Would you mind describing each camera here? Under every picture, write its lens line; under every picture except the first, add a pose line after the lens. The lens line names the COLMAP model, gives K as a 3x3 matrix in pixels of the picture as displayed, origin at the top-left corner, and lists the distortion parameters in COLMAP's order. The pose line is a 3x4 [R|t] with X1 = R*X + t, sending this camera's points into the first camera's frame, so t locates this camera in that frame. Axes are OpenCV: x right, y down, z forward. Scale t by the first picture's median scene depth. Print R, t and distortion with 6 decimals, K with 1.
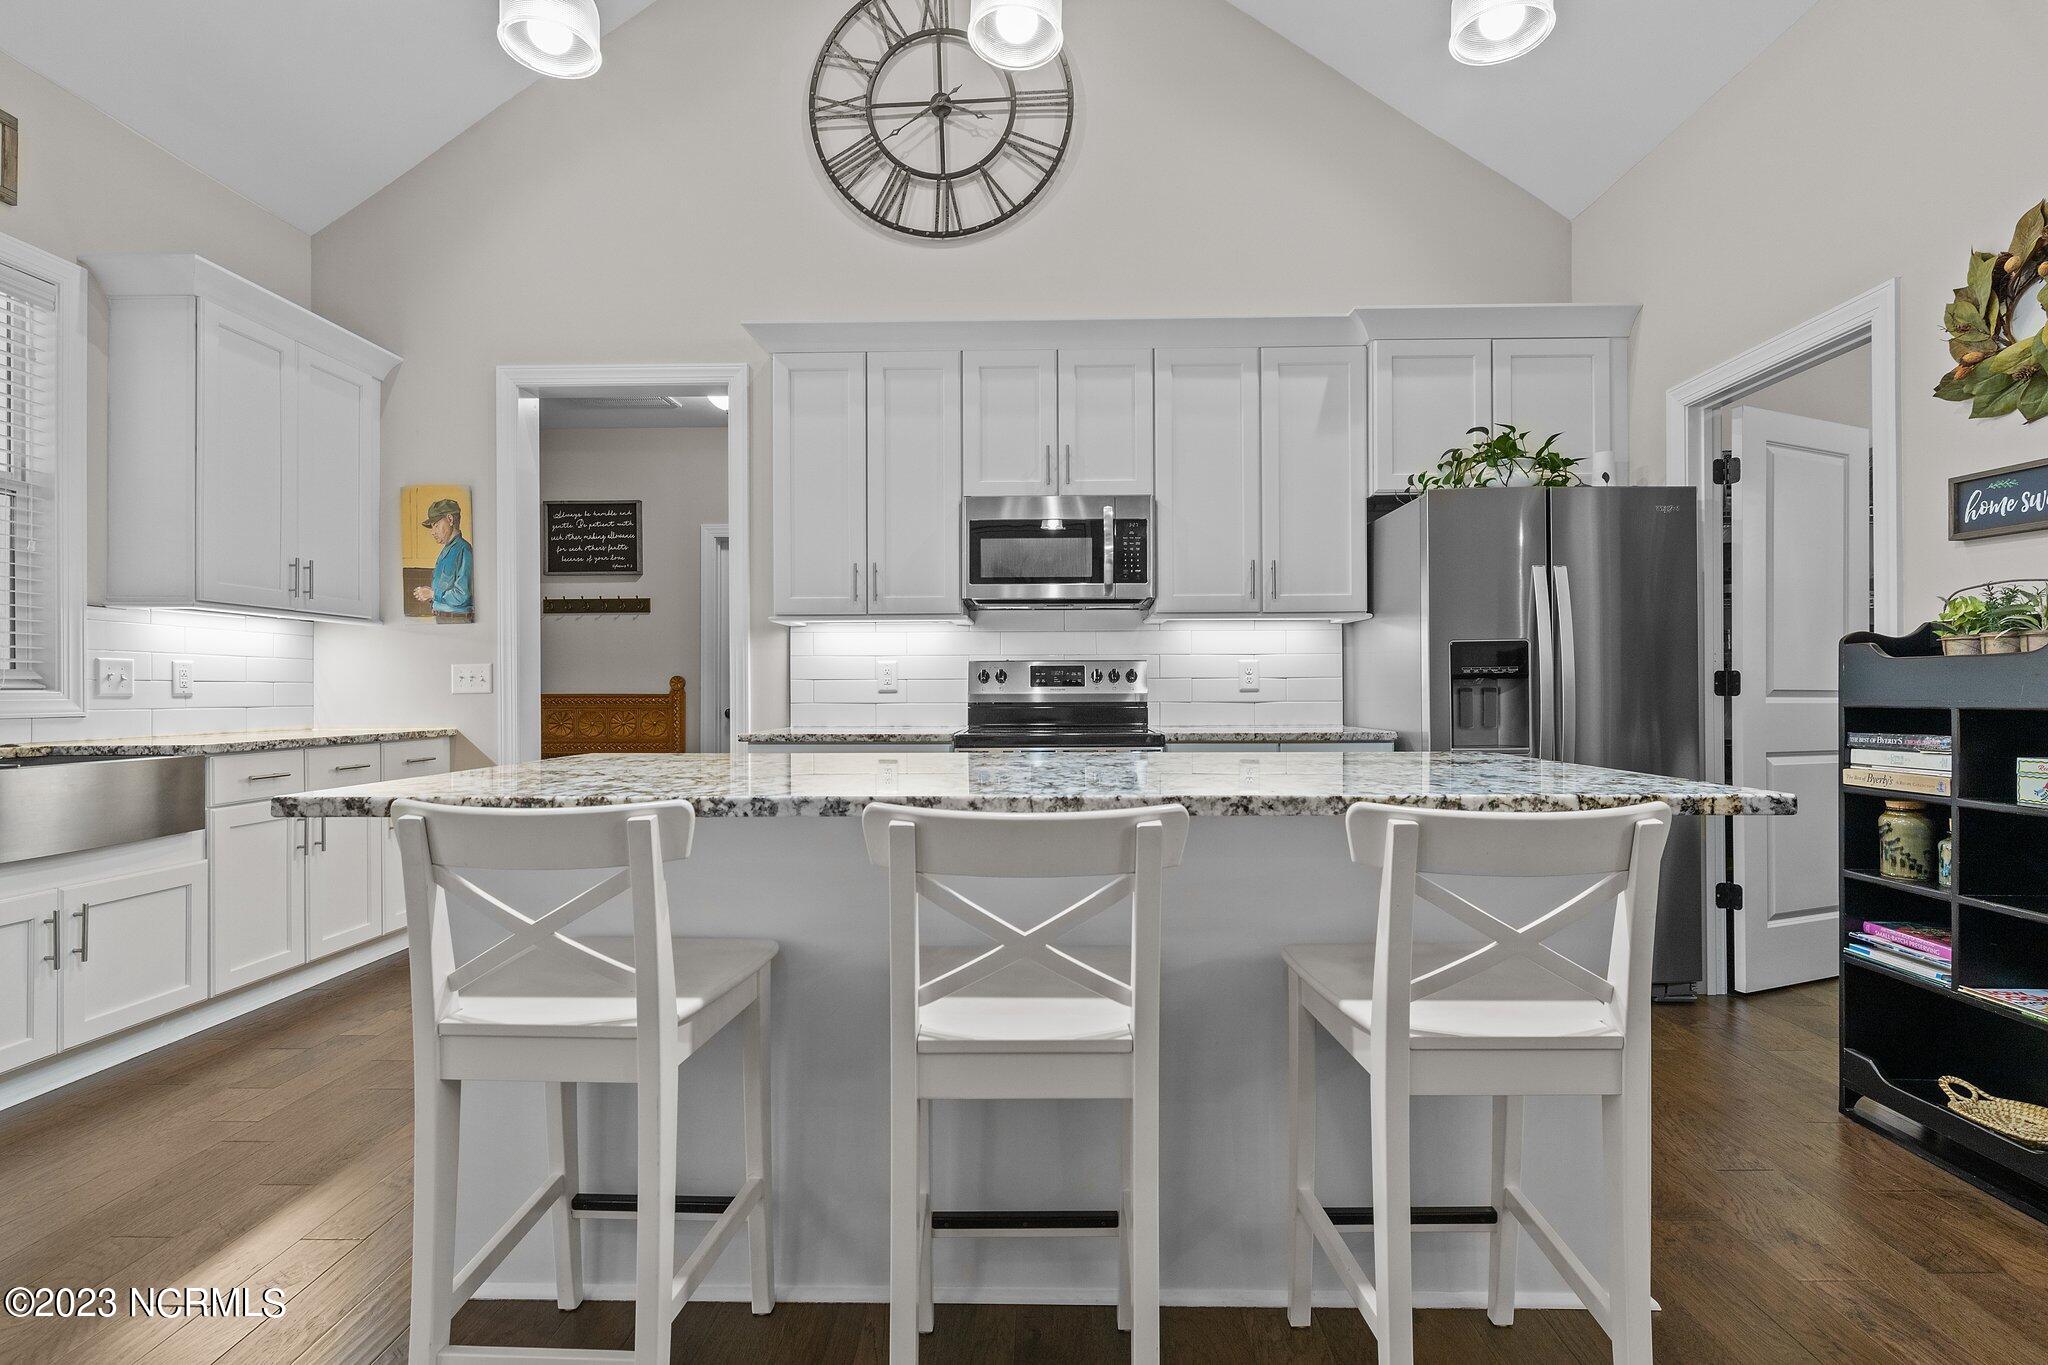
lens RADIAL K [[957.2, 0, 1024.0], [0, 957.2, 682.5], [0, 0, 1]] dist [-0.000800, 0.000046]
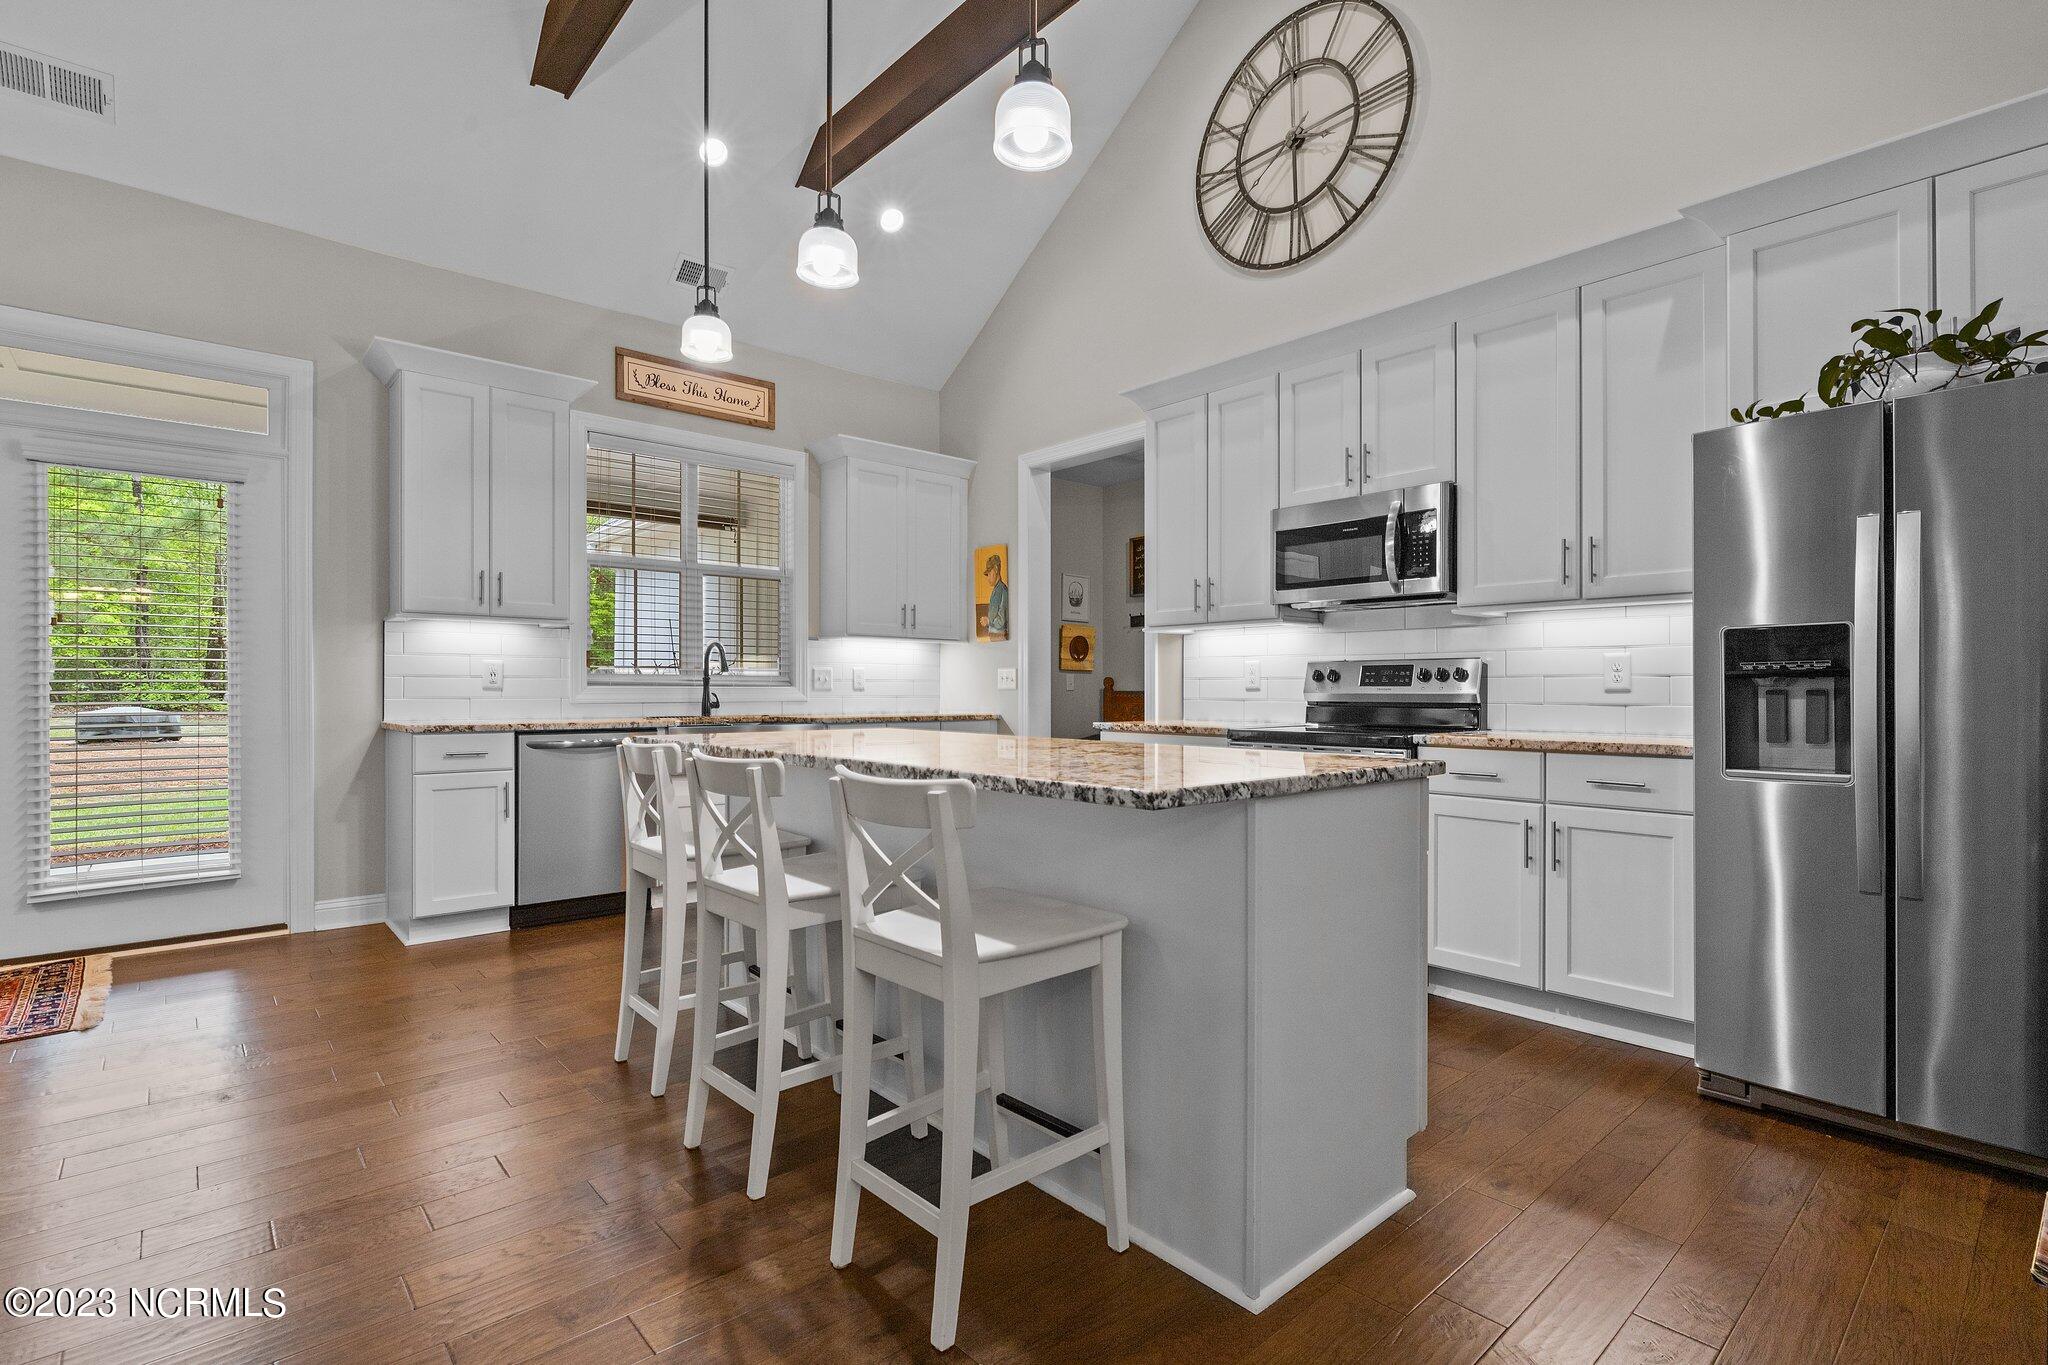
lens RADIAL K [[952.9, 0, 1024.0], [0, 952.9, 682.5], [0, 0, 1]] dist [0.002014, -0.000564]
pose [[0.680360, 0.000284, -0.732878, 0.487805], [0.001739, 0.999996, 0.002002, -0.001949], [0.732876, -0.002637, 0.680357, 0.058201]]
